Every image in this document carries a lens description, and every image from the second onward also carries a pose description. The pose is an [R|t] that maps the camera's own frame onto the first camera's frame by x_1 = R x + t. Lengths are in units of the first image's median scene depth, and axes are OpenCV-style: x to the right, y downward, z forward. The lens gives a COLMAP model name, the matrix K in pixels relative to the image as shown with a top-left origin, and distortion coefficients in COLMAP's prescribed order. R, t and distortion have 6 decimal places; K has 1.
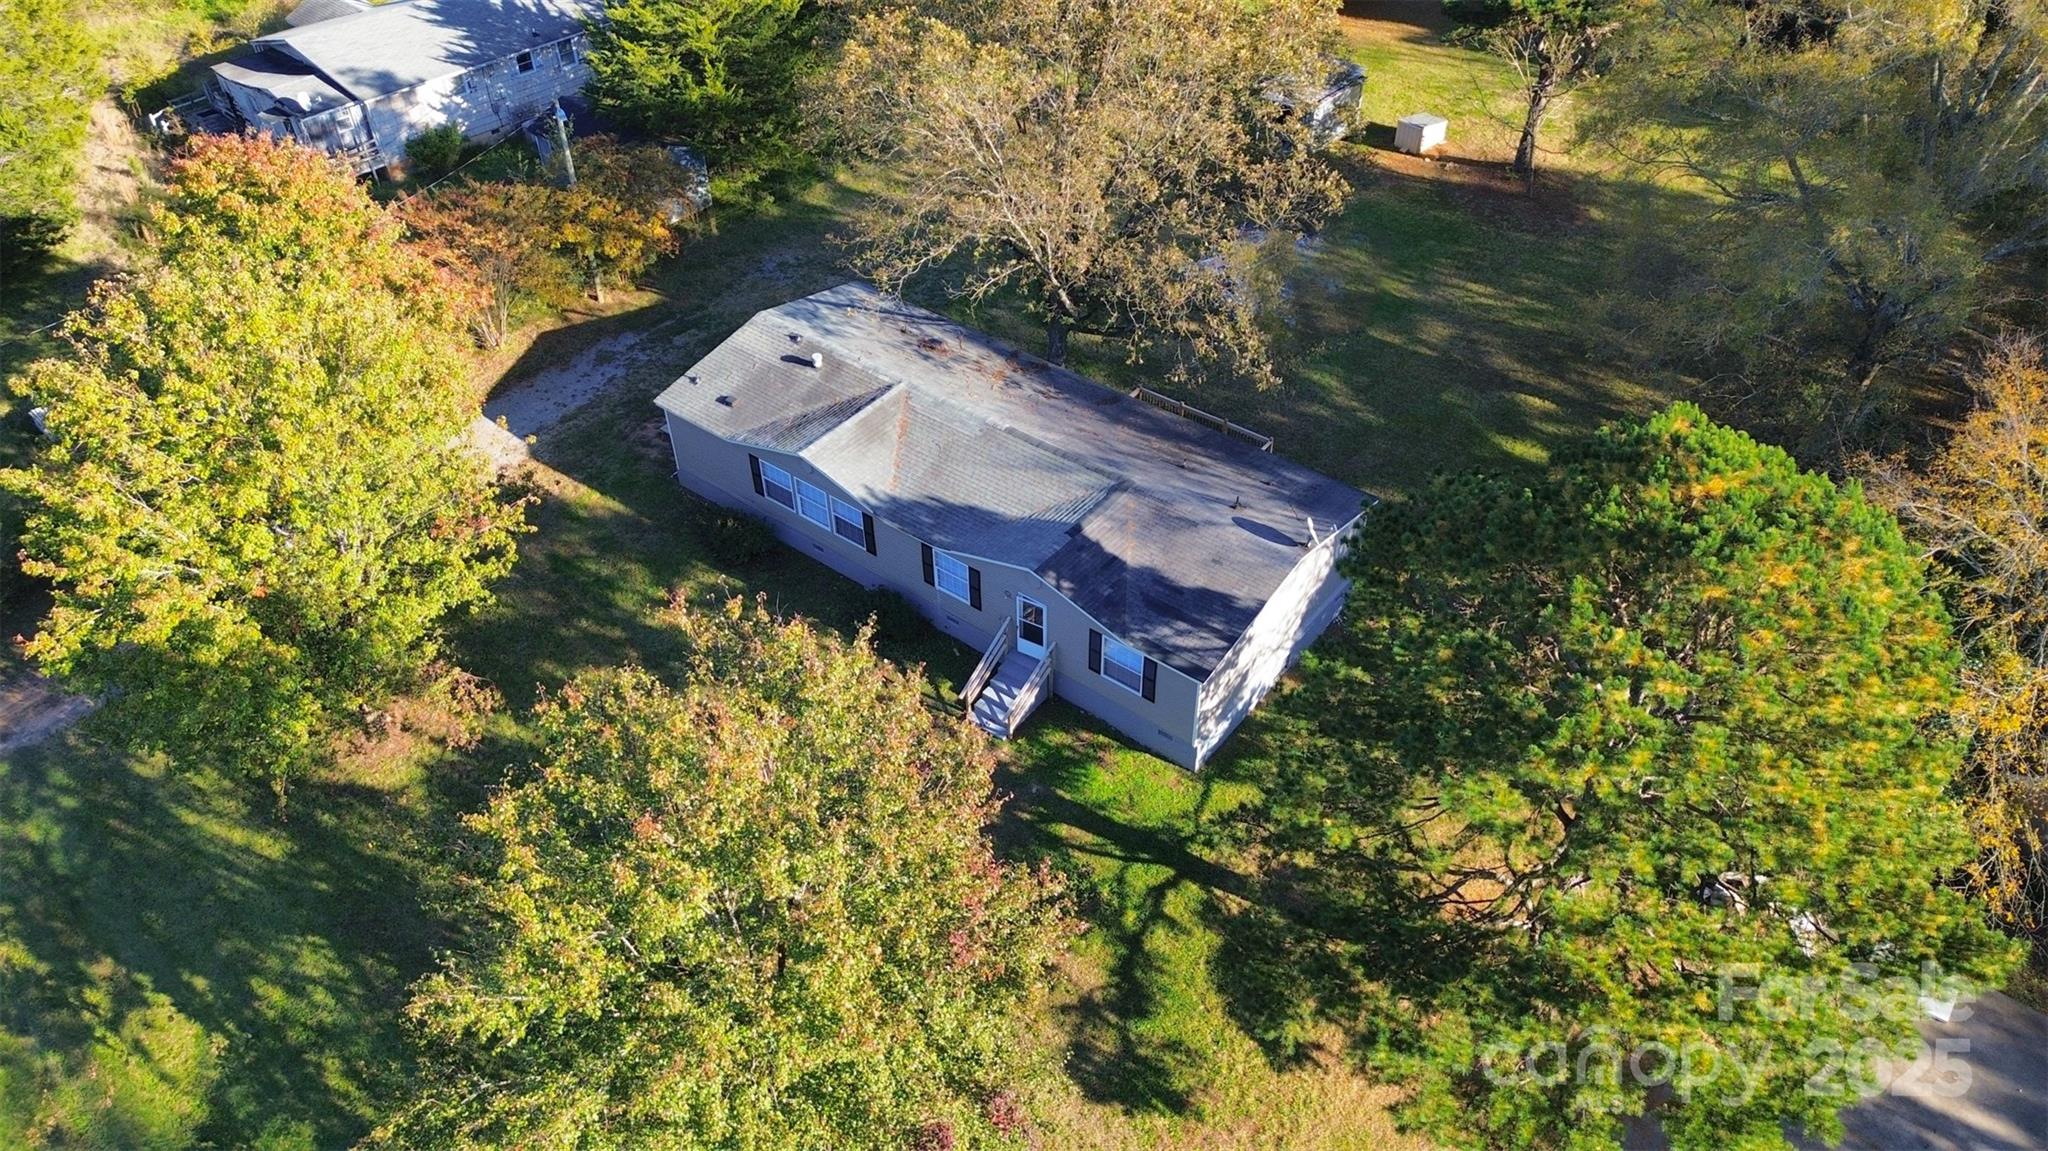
lens RADIAL K [[1419.8, 0, 1024.0], [0, 1419.8, 575.5], [0, 0, 1]] dist [-0.002598, -0.004486]
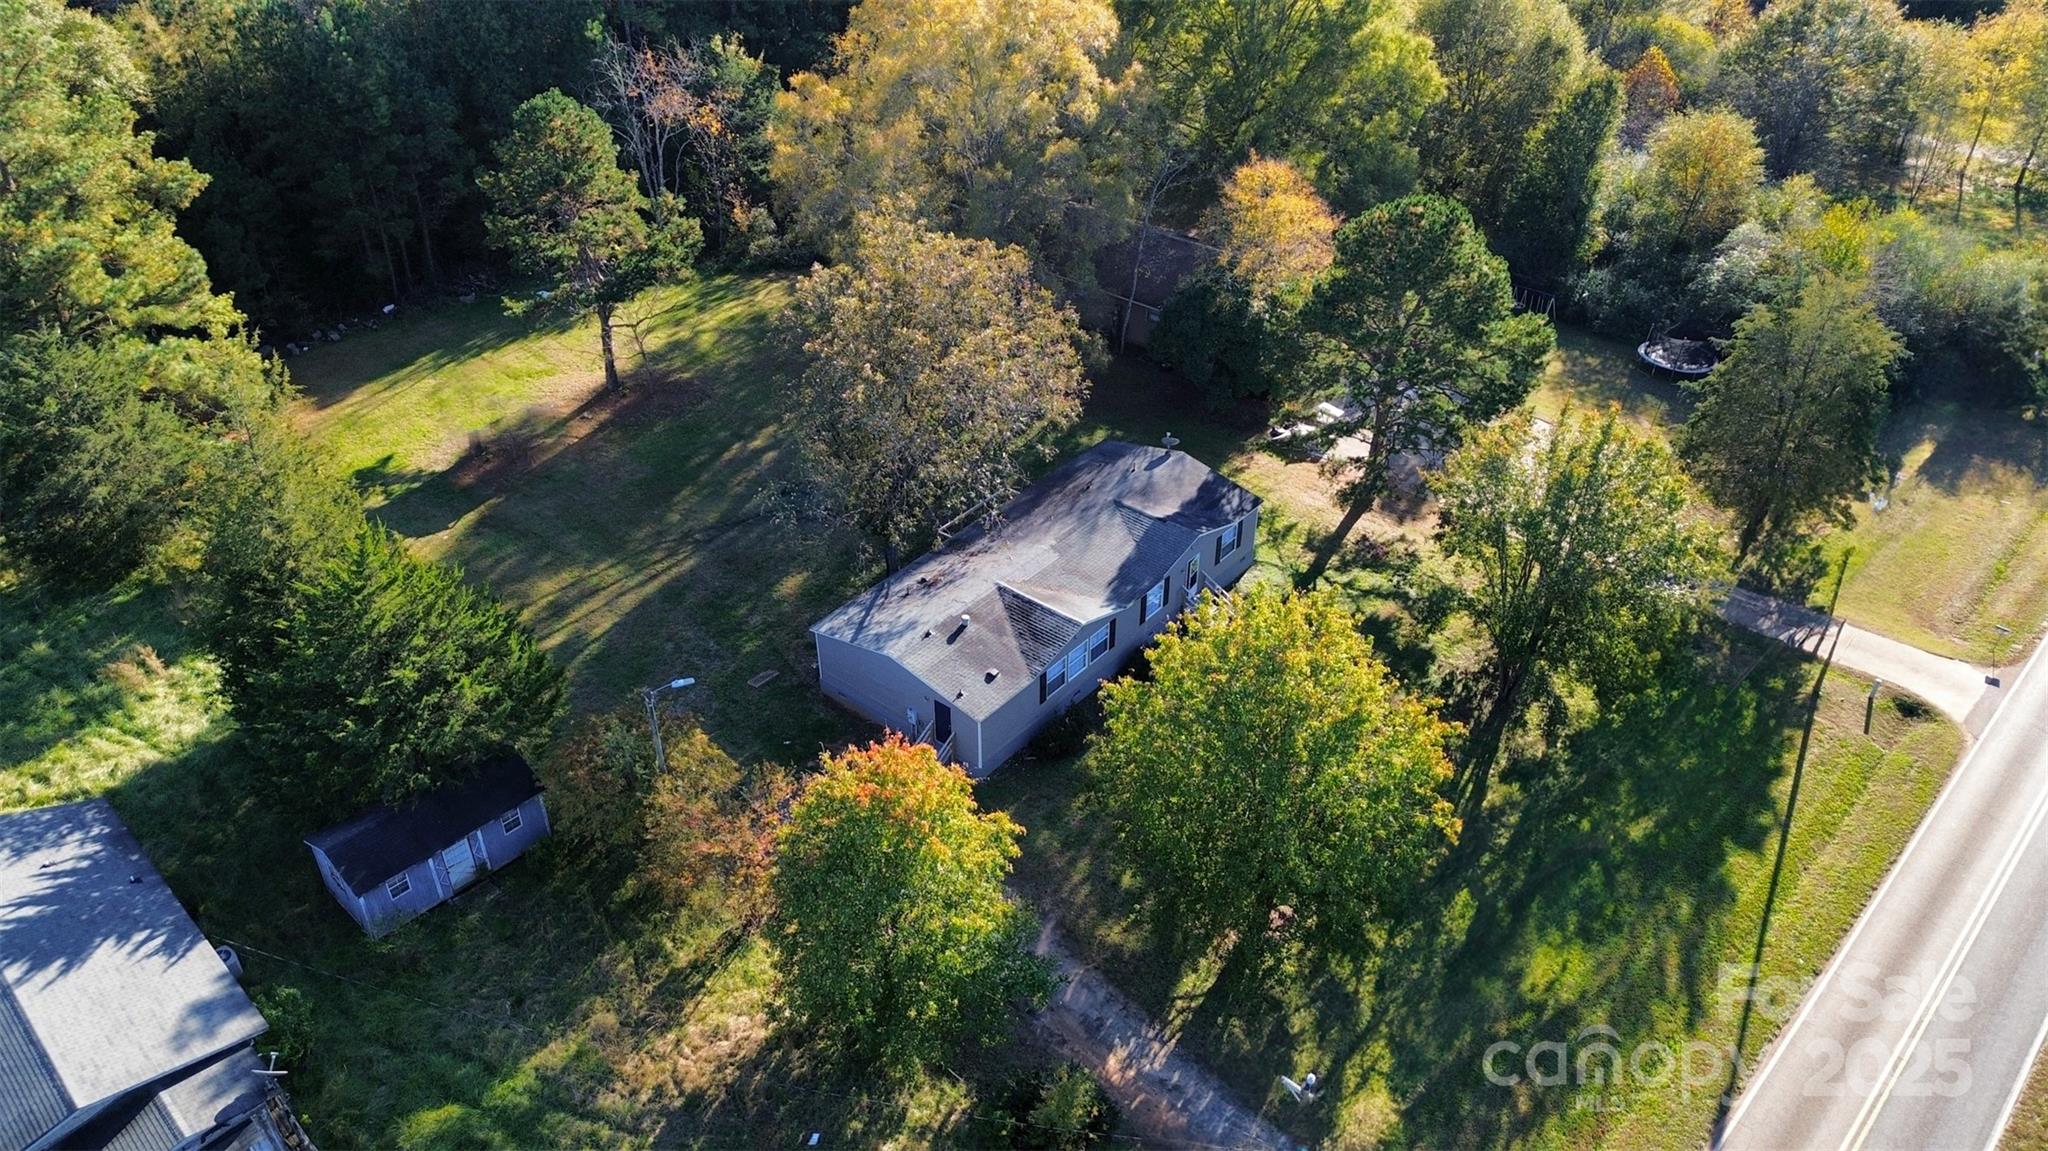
lens RADIAL K [[1419.8, 0, 1024.0], [0, 1419.8, 575.5], [0, 0, 1]] dist [-0.002598, -0.004486]
pose [[0.045241, -0.580485, 0.813013, -1.267263], [0.670153, 0.621186, 0.406231, -0.721591], [-0.740843, 0.526464, 0.417117, 0.435706]]
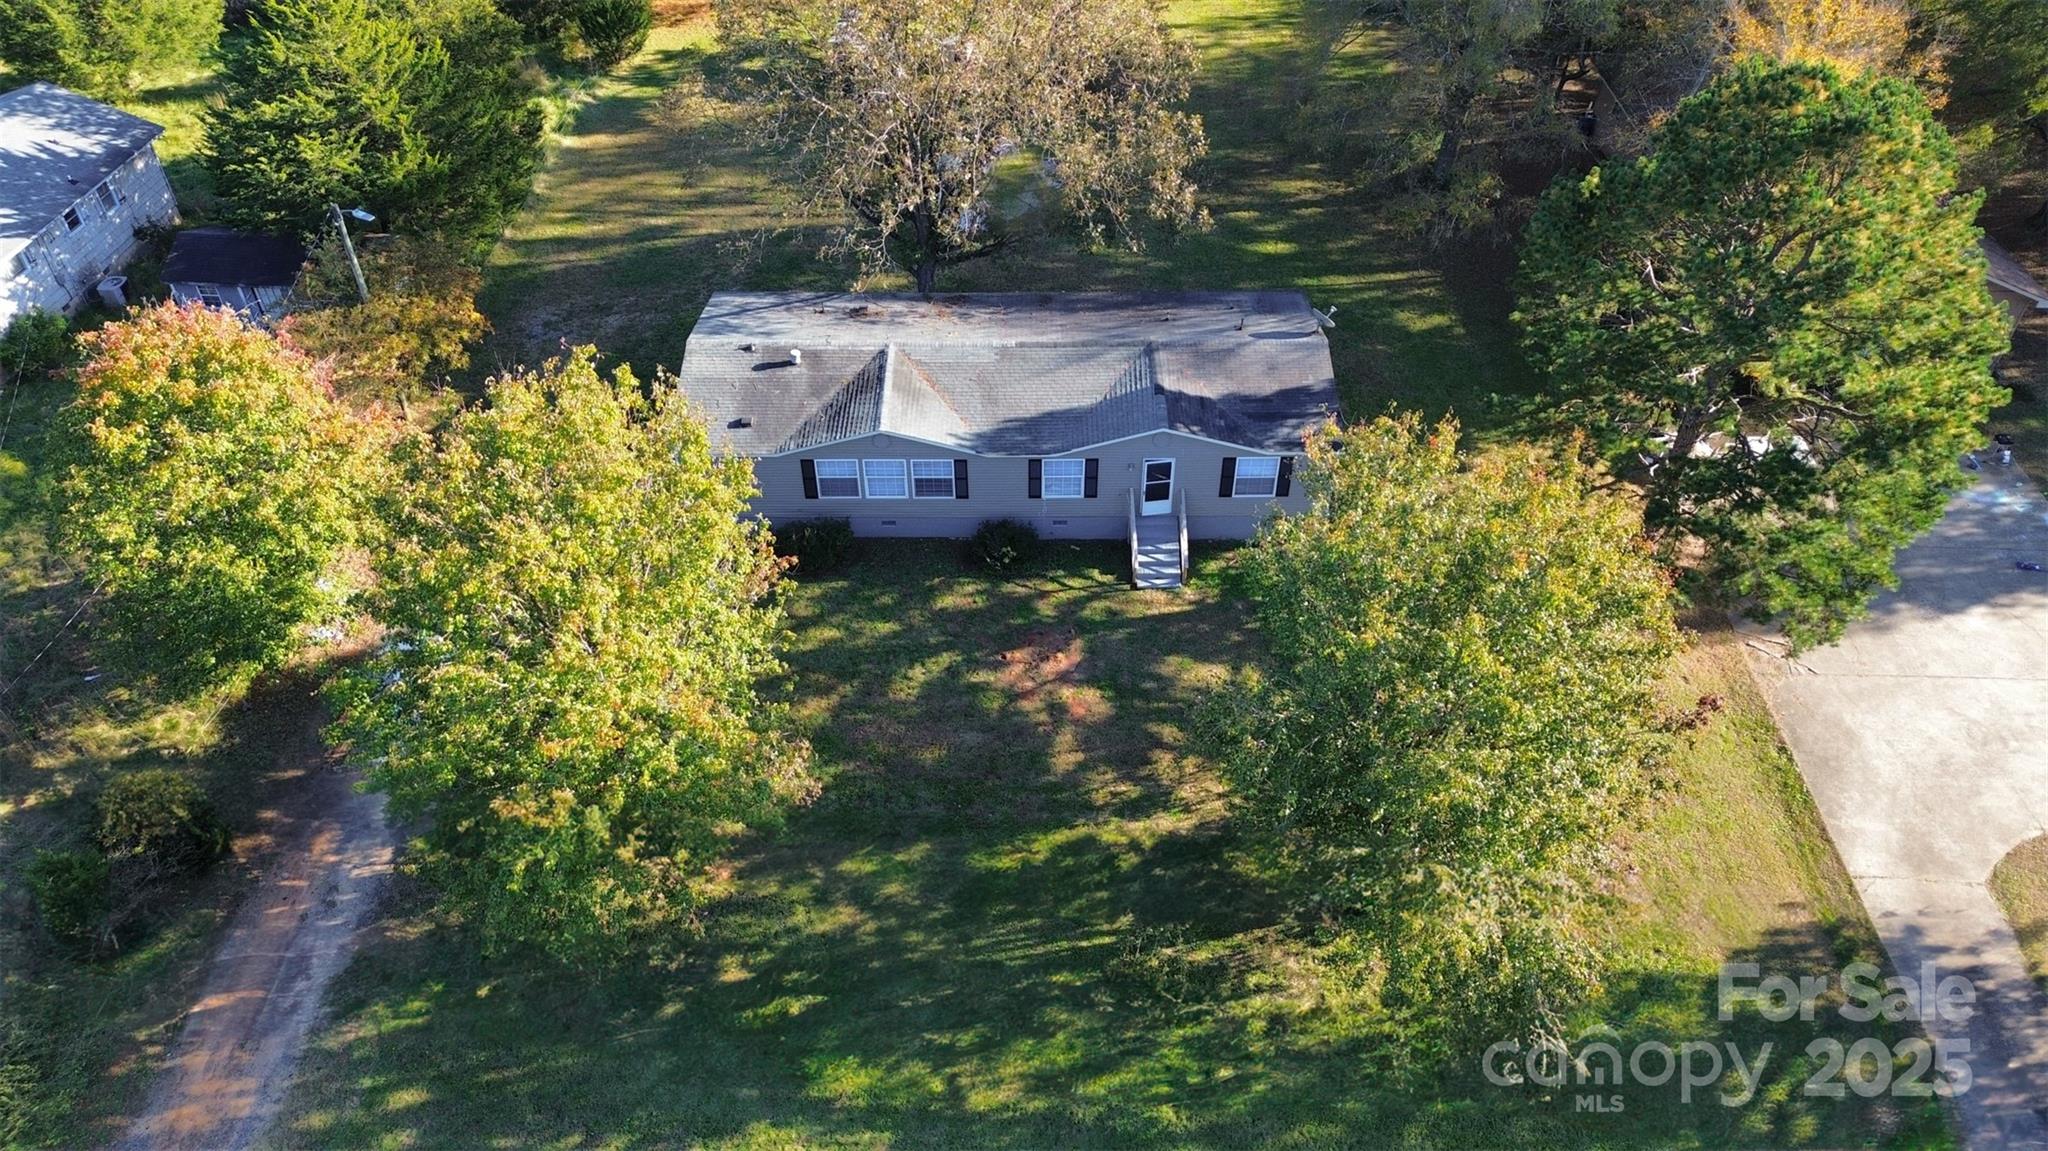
lens RADIAL K [[1419.8, 0, 1024.0], [0, 1419.8, 575.5], [0, 0, 1]] dist [-0.002598, -0.004486]
pose [[0.786559, -0.404002, 0.467020, -0.596521], [0.405417, 0.908317, 0.102944, -0.054097], [-0.465792, 0.108367, 0.878234, 0.073694]]
